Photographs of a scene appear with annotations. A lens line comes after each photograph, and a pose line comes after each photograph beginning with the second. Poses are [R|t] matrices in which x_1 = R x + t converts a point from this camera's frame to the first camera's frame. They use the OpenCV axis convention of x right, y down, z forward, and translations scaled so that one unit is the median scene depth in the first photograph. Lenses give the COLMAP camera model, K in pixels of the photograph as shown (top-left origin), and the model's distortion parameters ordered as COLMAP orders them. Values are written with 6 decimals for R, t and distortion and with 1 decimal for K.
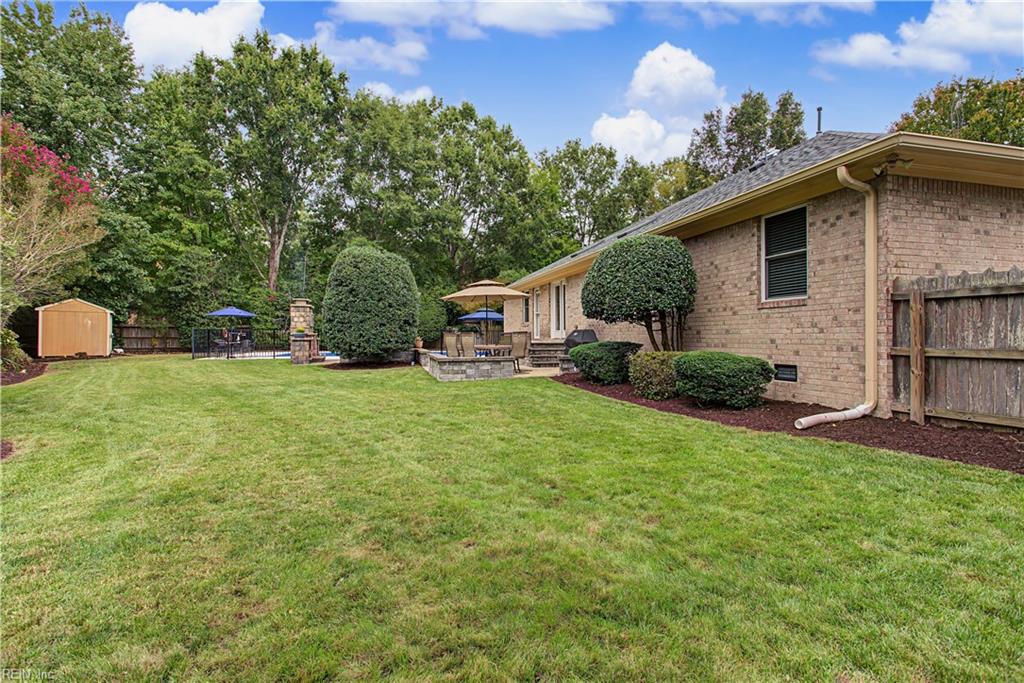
lens RADIAL K [[484.8, 0, 509.6], [0, 484.8, 333.8], [0, 0, 1]] dist [-0.000930, -0.000267]
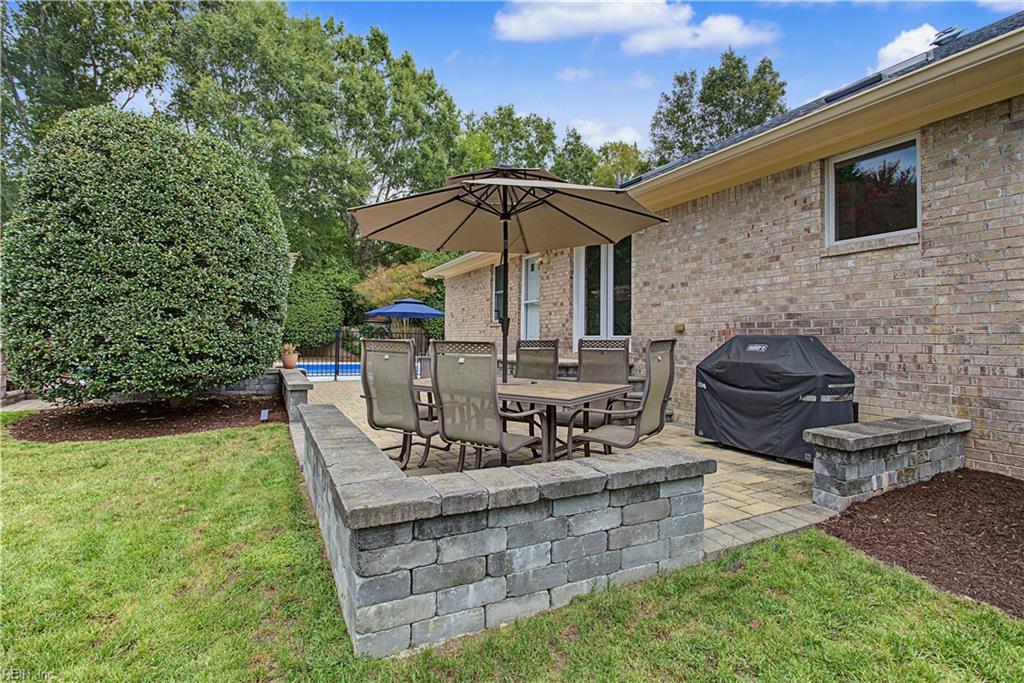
lens RADIAL K [[491.0, 0, 509.1], [0, 491.0, 327.7], [0, 0, 1]] dist [-0.001849, -0.000508]
pose [[0.978613, 0.019656, 0.204768, -0.050813], [-0.015647, 0.999653, -0.021180, -0.001783], [-0.205113, 0.017523, 0.978581, 0.325867]]
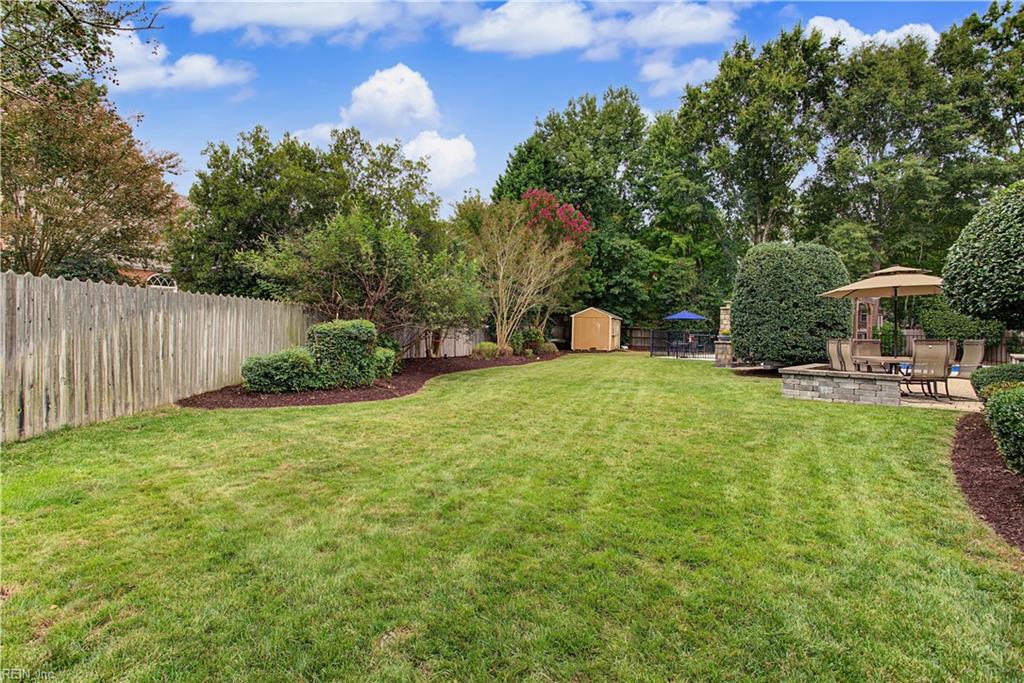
lens RADIAL K [[491.0, 0, 509.1], [0, 491.0, 327.7], [0, 0, 1]] dist [-0.001849, -0.000508]
pose [[0.520919, 0.003124, -0.853600, 0.127682], [-0.017450, 0.999823, -0.006990, -0.002386], [0.853428, 0.018536, 0.520882, 0.065507]]
